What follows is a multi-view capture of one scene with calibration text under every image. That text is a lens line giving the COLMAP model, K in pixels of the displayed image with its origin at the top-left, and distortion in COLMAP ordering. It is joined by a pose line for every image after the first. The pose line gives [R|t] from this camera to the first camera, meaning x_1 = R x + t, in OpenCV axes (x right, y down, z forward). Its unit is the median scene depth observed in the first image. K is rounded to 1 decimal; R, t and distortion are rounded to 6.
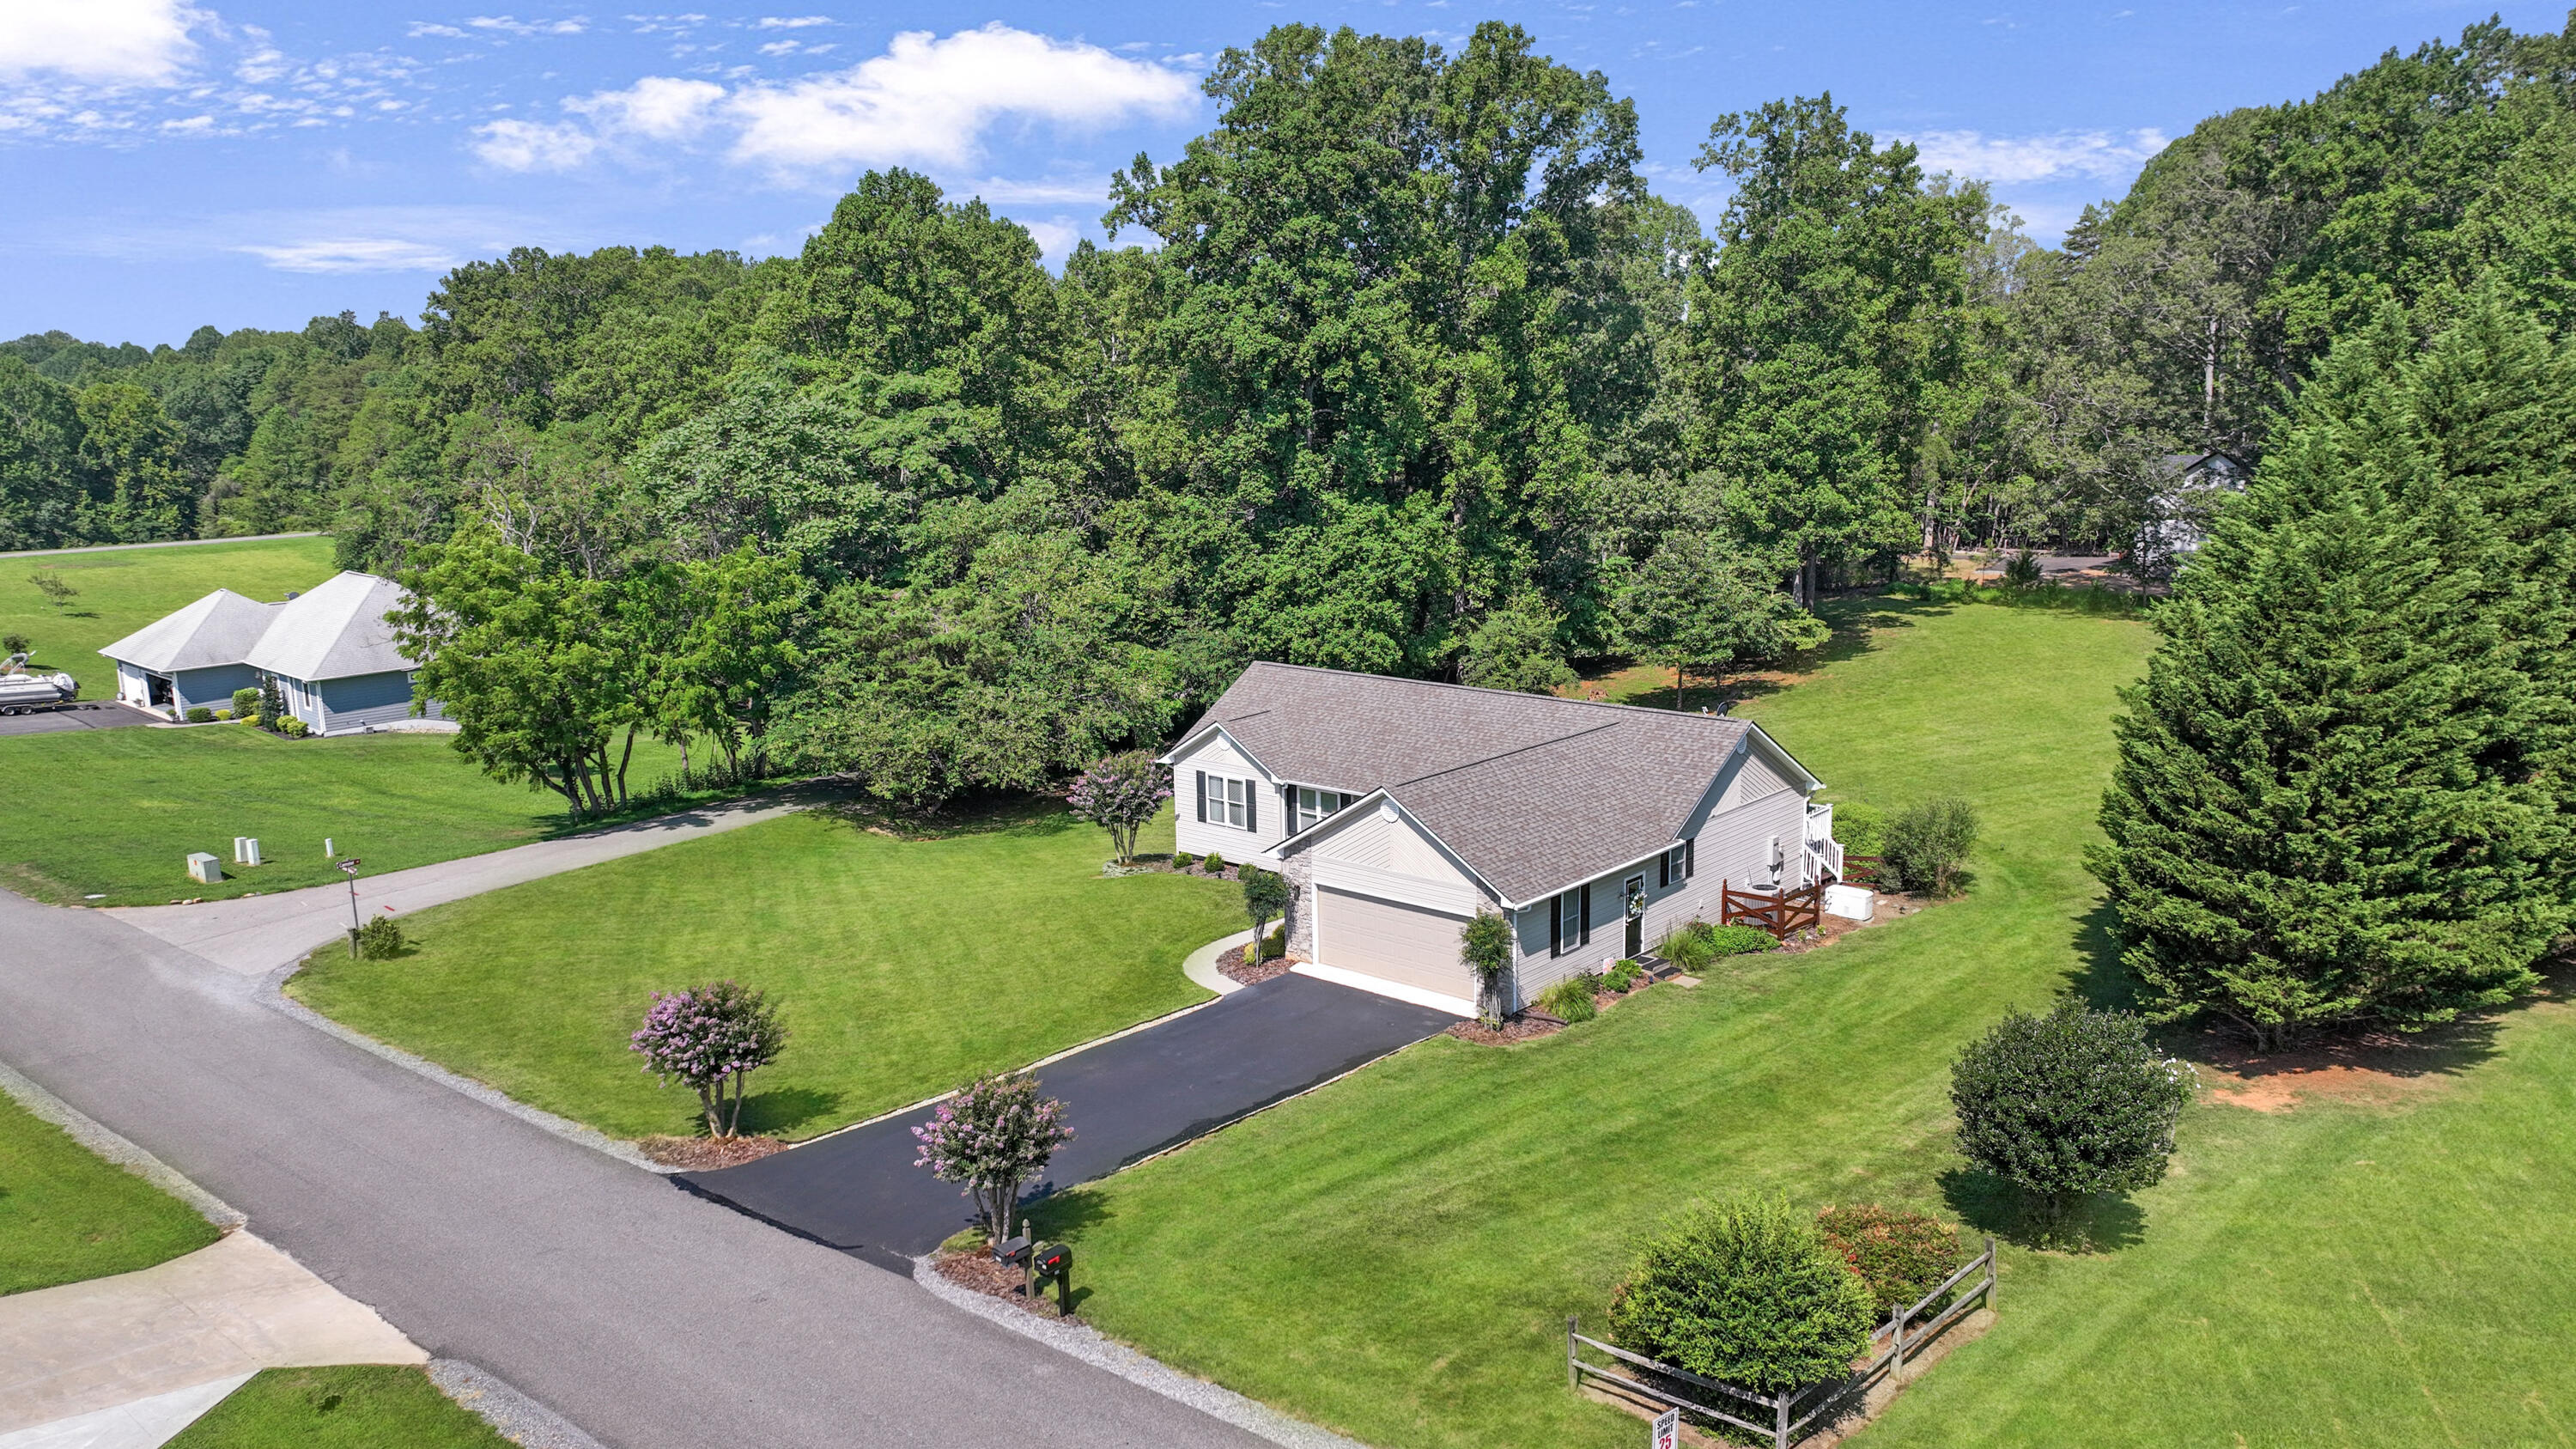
lens RADIAL K [[1862.9, 0, 1288.0], [0, 1862.9, 724.5], [0, 0, 1]] dist [-0.001634, 0.006631]
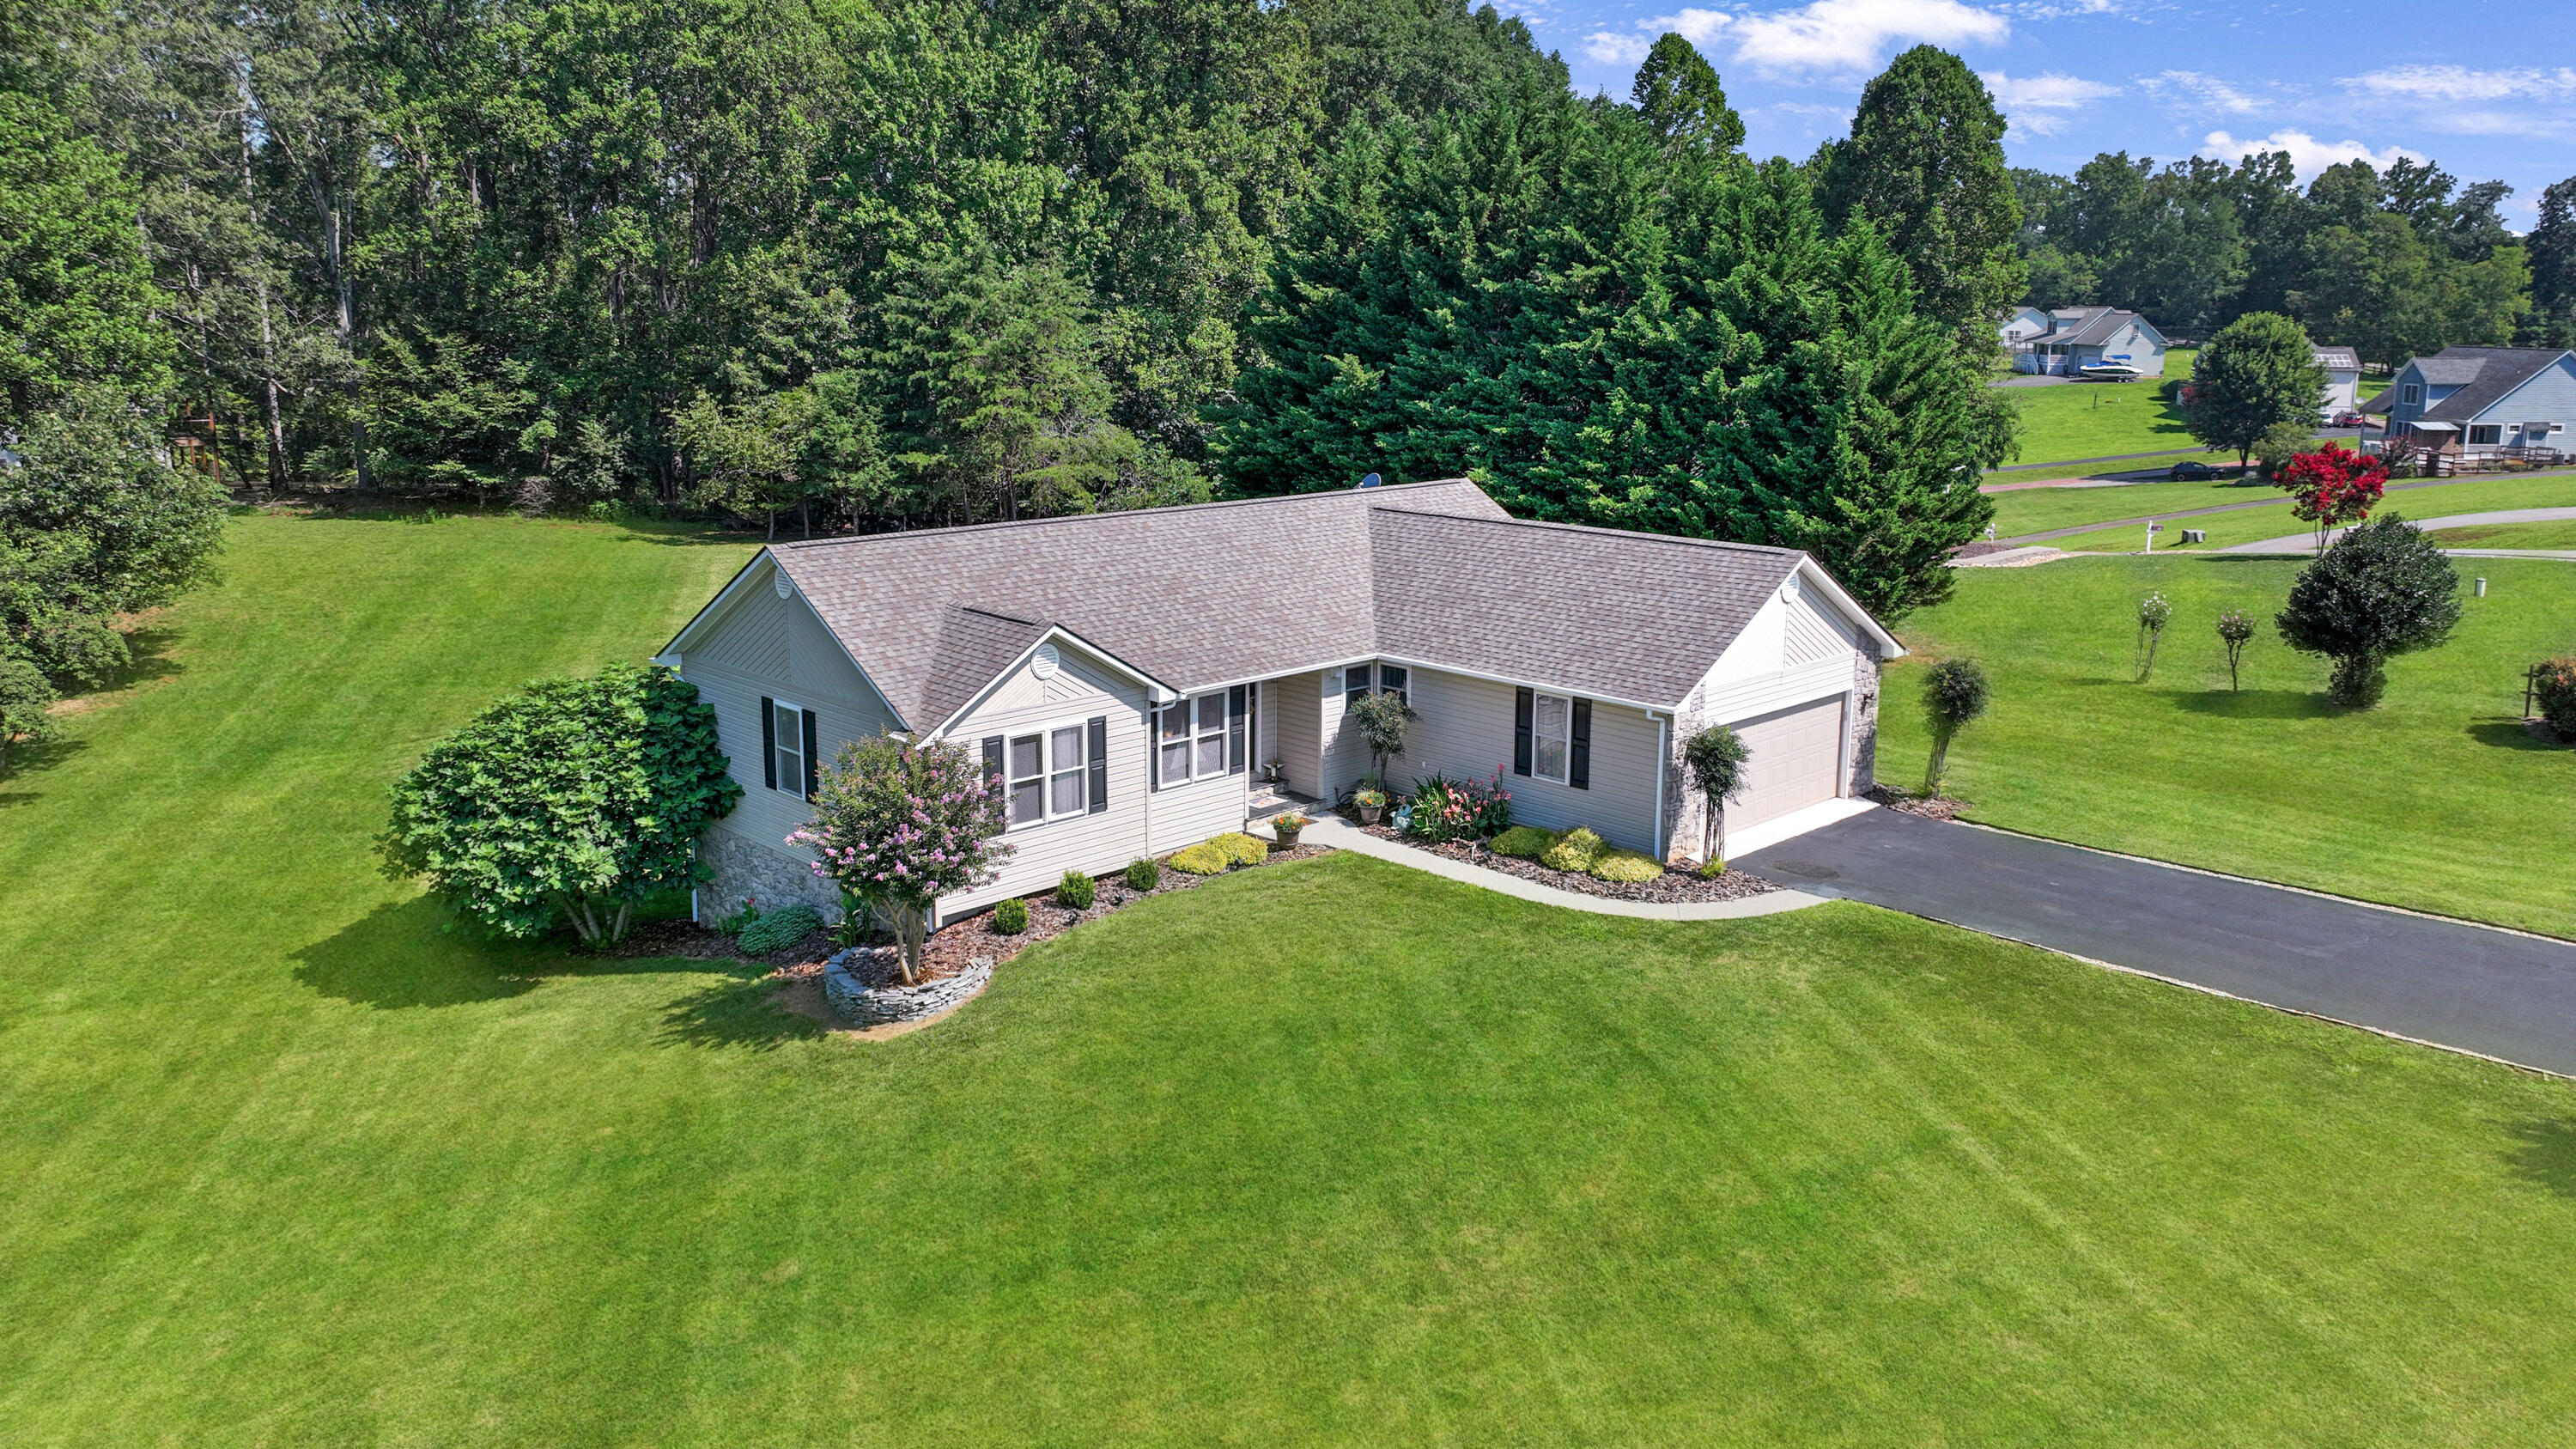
lens RADIAL K [[1905.2, 0, 1288.0], [0, 1905.2, 627.5], [0, 0, 1]] dist [-0.001208, 0.000769]
pose [[0.082176, -0.144605, 0.986071, -0.383561], [0.183446, 0.974706, 0.127651, -0.038917], [-0.979589, 0.170401, 0.106625, 0.597624]]
